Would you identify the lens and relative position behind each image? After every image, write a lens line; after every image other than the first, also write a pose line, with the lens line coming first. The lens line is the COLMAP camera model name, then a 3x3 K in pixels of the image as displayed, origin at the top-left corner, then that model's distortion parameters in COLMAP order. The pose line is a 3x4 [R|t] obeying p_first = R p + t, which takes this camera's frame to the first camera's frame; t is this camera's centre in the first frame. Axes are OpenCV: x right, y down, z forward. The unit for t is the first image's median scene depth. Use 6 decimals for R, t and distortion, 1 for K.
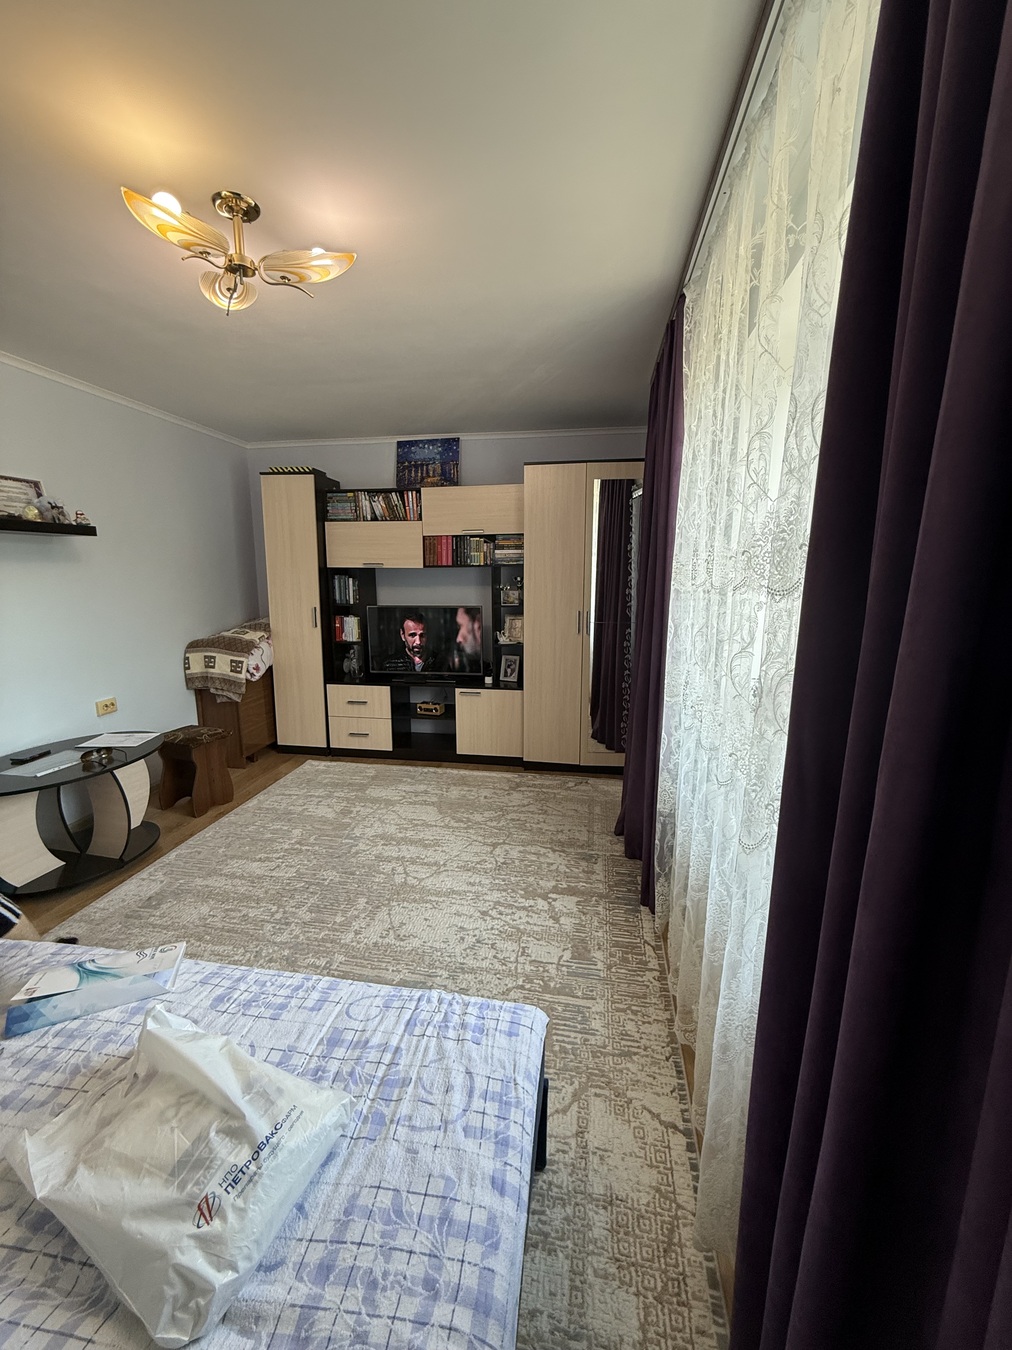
lens RADIAL K [[543.3, 0, 502.2], [0, 543.3, 675.9], [0, 0, 1]] dist [-0.001148, -0.000913]
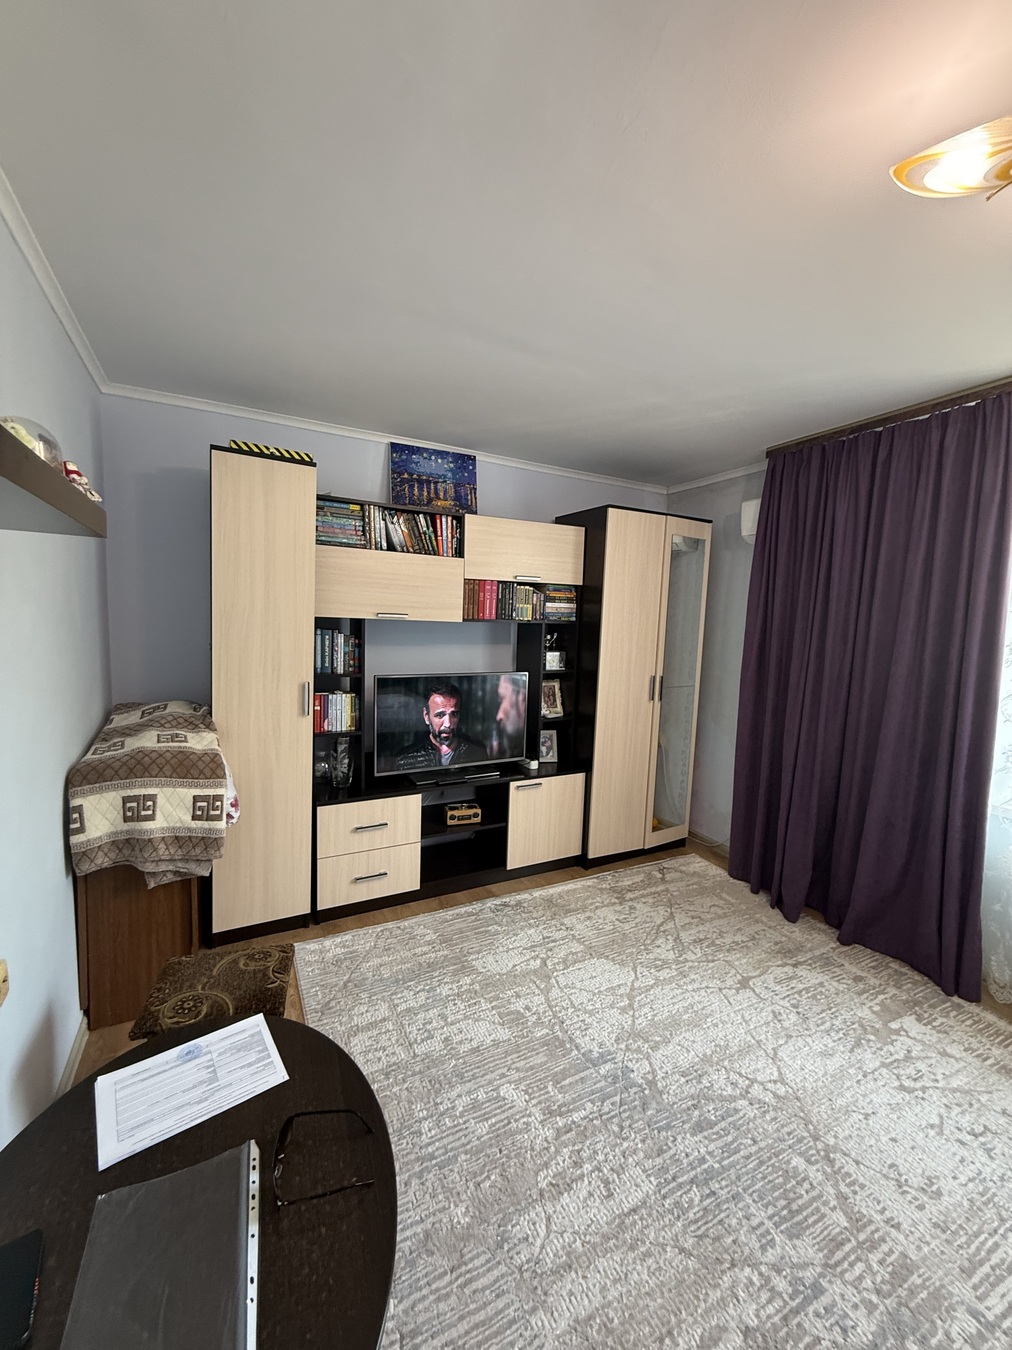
lens RADIAL K [[543.3, 0, 505.6], [0, 543.3, 674.3], [0, 0, 1]] dist [-0.001148, -0.000913]
pose [[0.799128, -0.035421, 0.600116, -0.536073], [0.082026, 0.995351, -0.050479, -0.087924], [-0.595538, 0.089564, 0.798318, 0.393811]]
